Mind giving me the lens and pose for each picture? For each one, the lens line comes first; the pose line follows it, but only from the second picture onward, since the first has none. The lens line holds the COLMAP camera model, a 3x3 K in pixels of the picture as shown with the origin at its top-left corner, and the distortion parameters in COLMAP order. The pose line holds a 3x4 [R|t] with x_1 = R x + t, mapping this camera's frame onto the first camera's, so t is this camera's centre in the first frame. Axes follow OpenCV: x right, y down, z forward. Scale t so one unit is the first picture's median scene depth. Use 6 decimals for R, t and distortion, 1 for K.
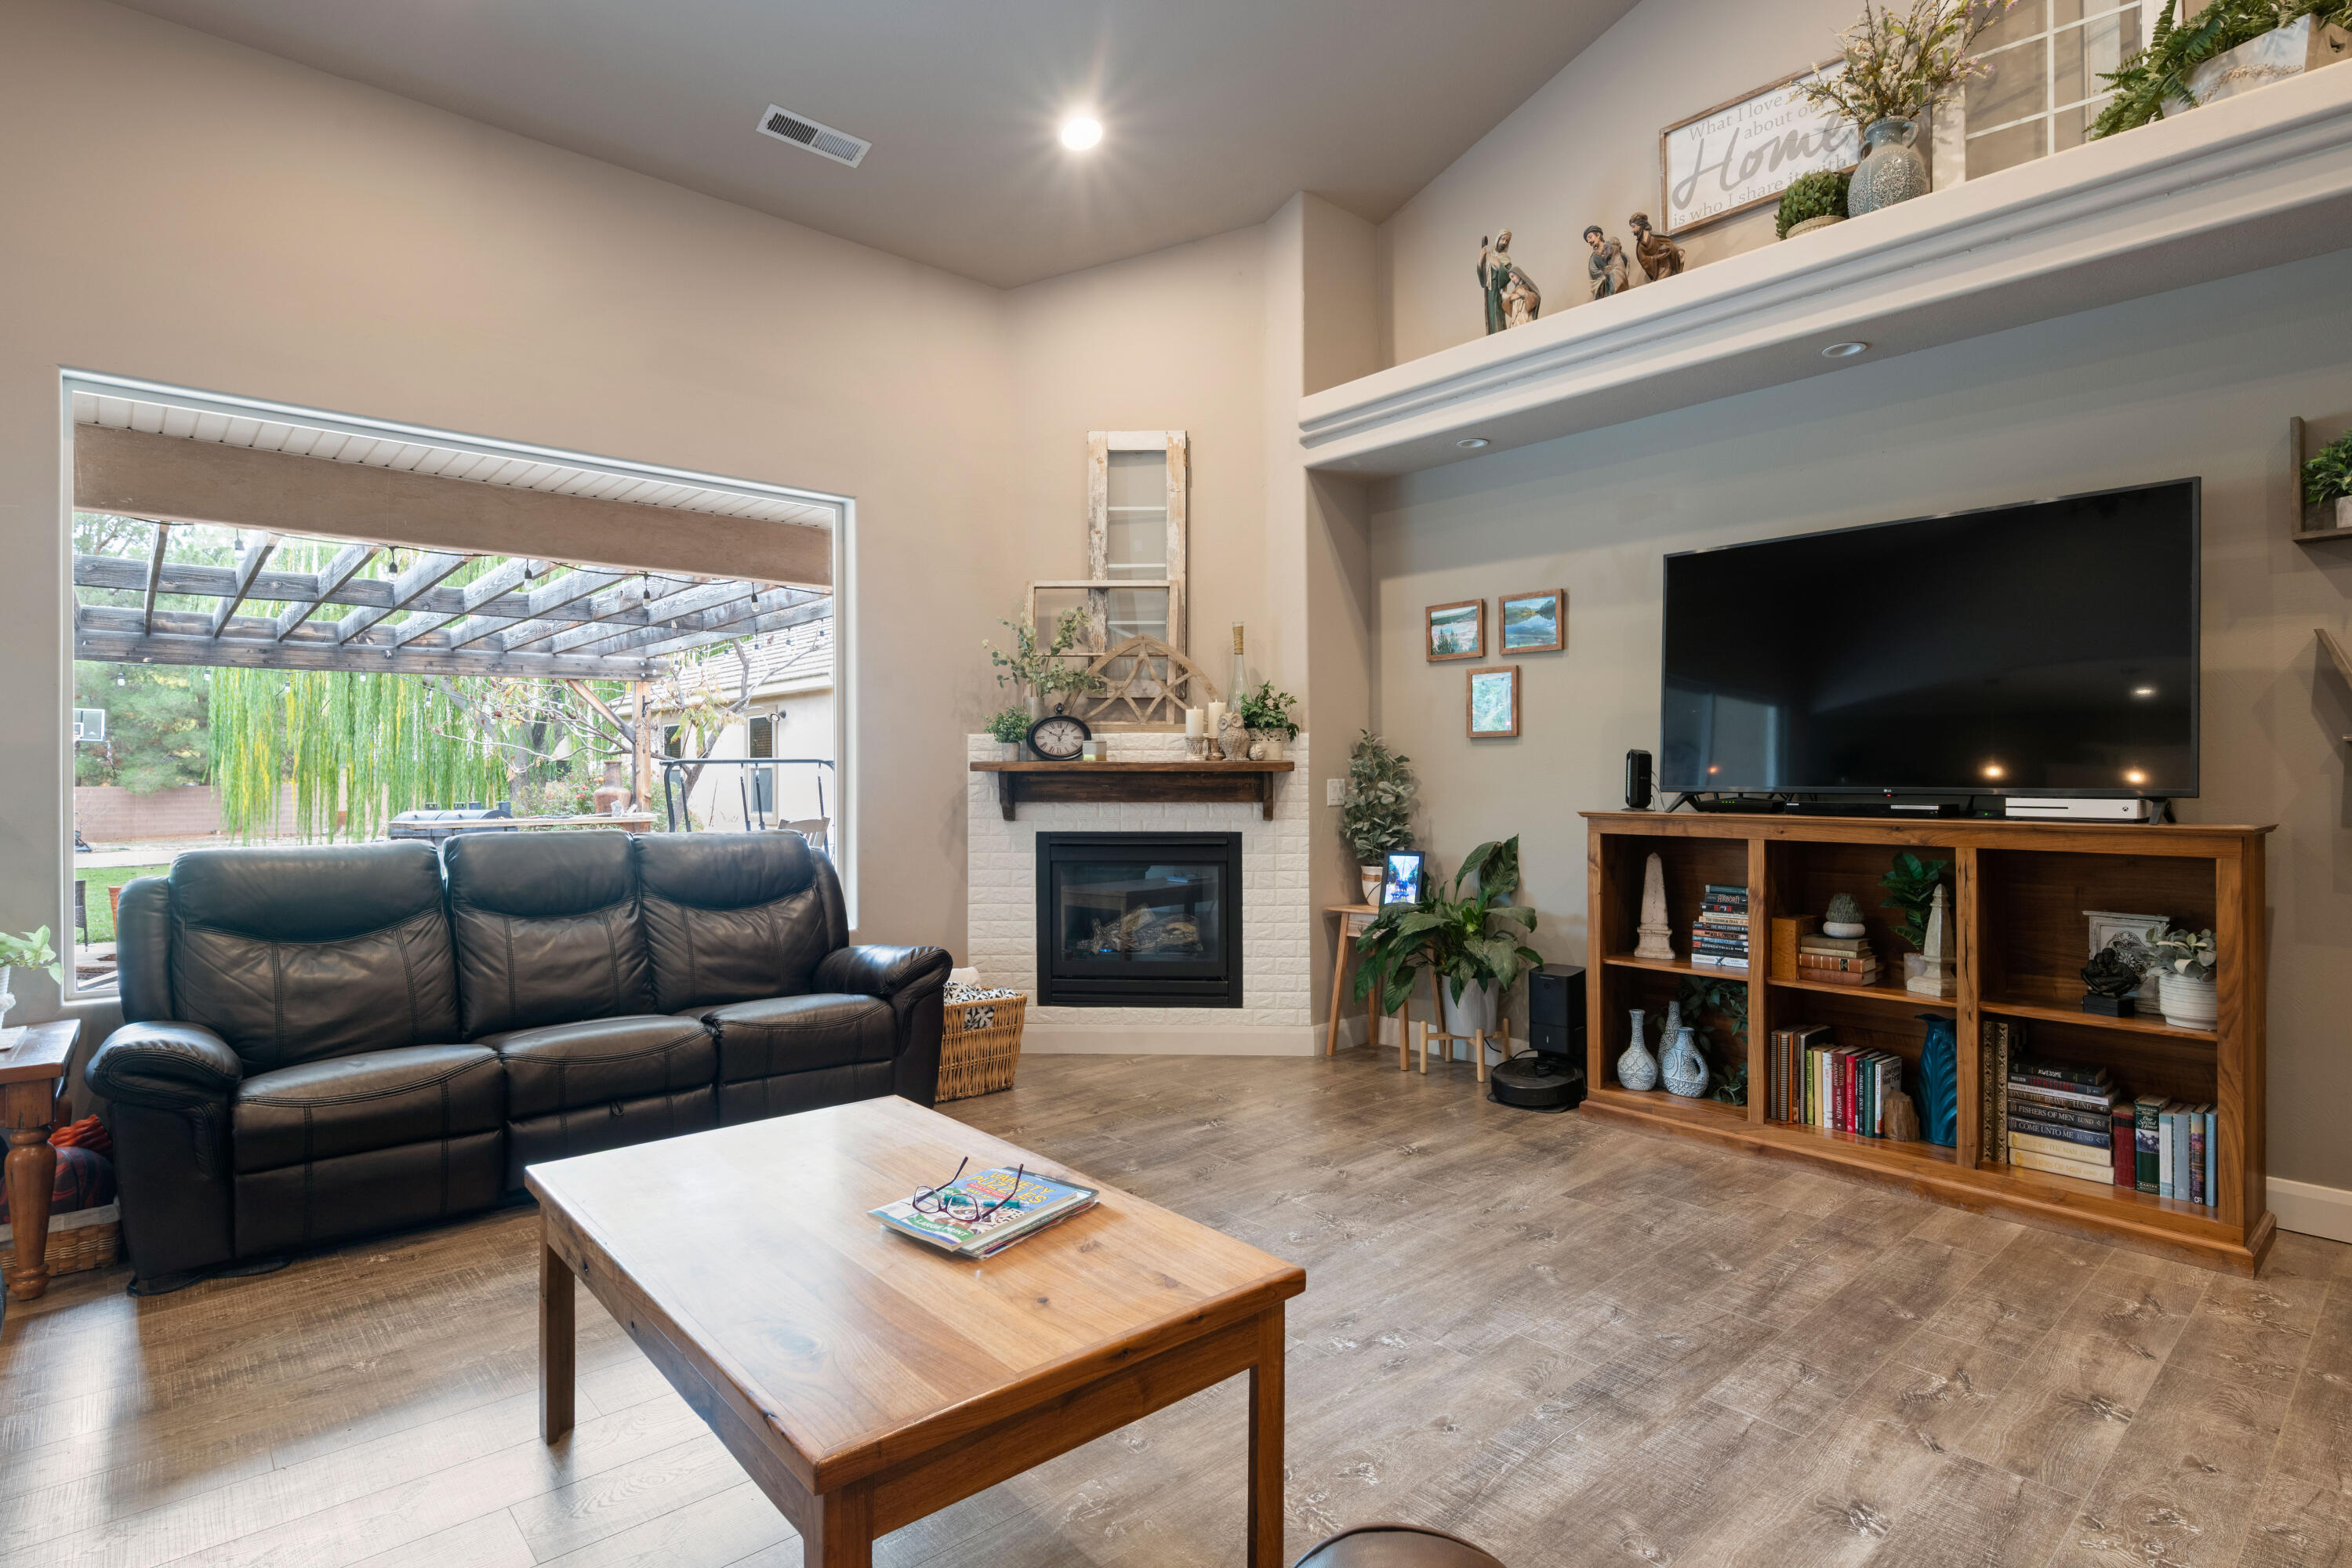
lens RADIAL K [[1189.5, 0, 1179.0], [0, 1189.5, 779.4], [0, 0, 1]] dist [0.001387, -0.000924]
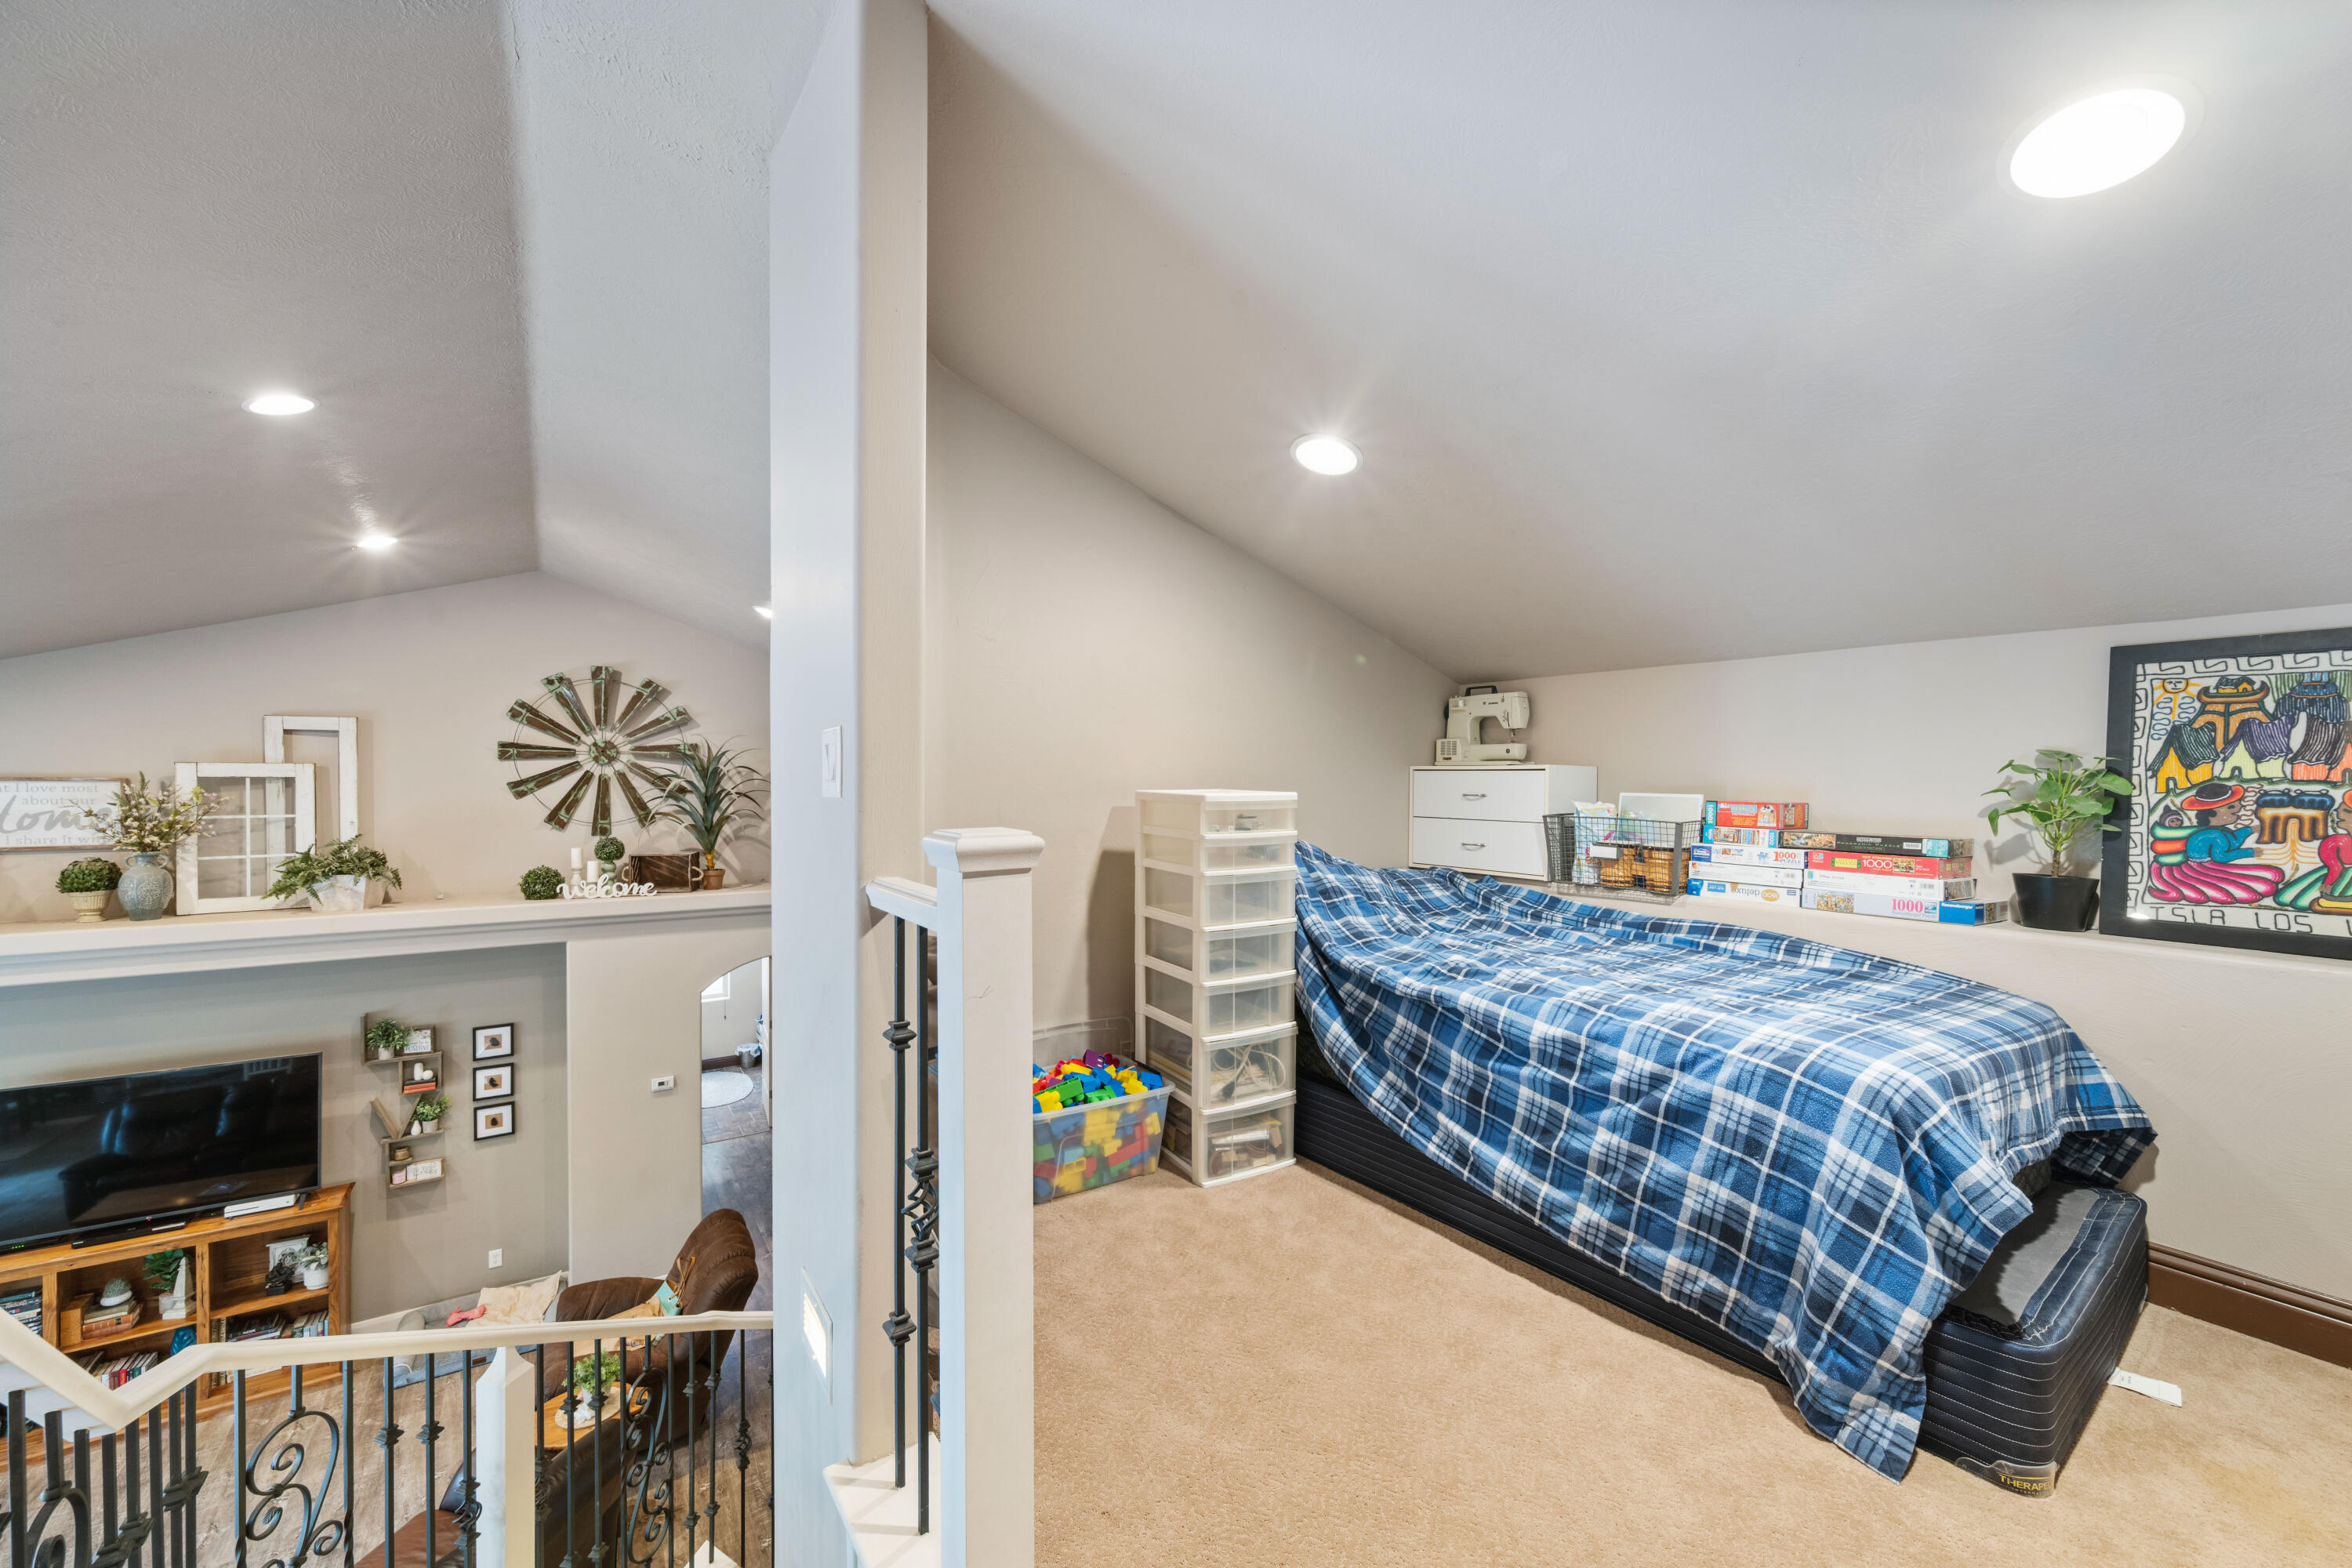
lens RADIAL K [[923.9, 0, 1193.2], [0, 923.9, 779.6], [0, 0, 1]] dist [-0.004833, 0.000602]
pose [[0.123790, -0.009194, 0.992266, -0.491642], [-0.011397, 0.999878, 0.010687, -0.559604], [-0.992243, -0.012631, 0.123670, -0.625568]]
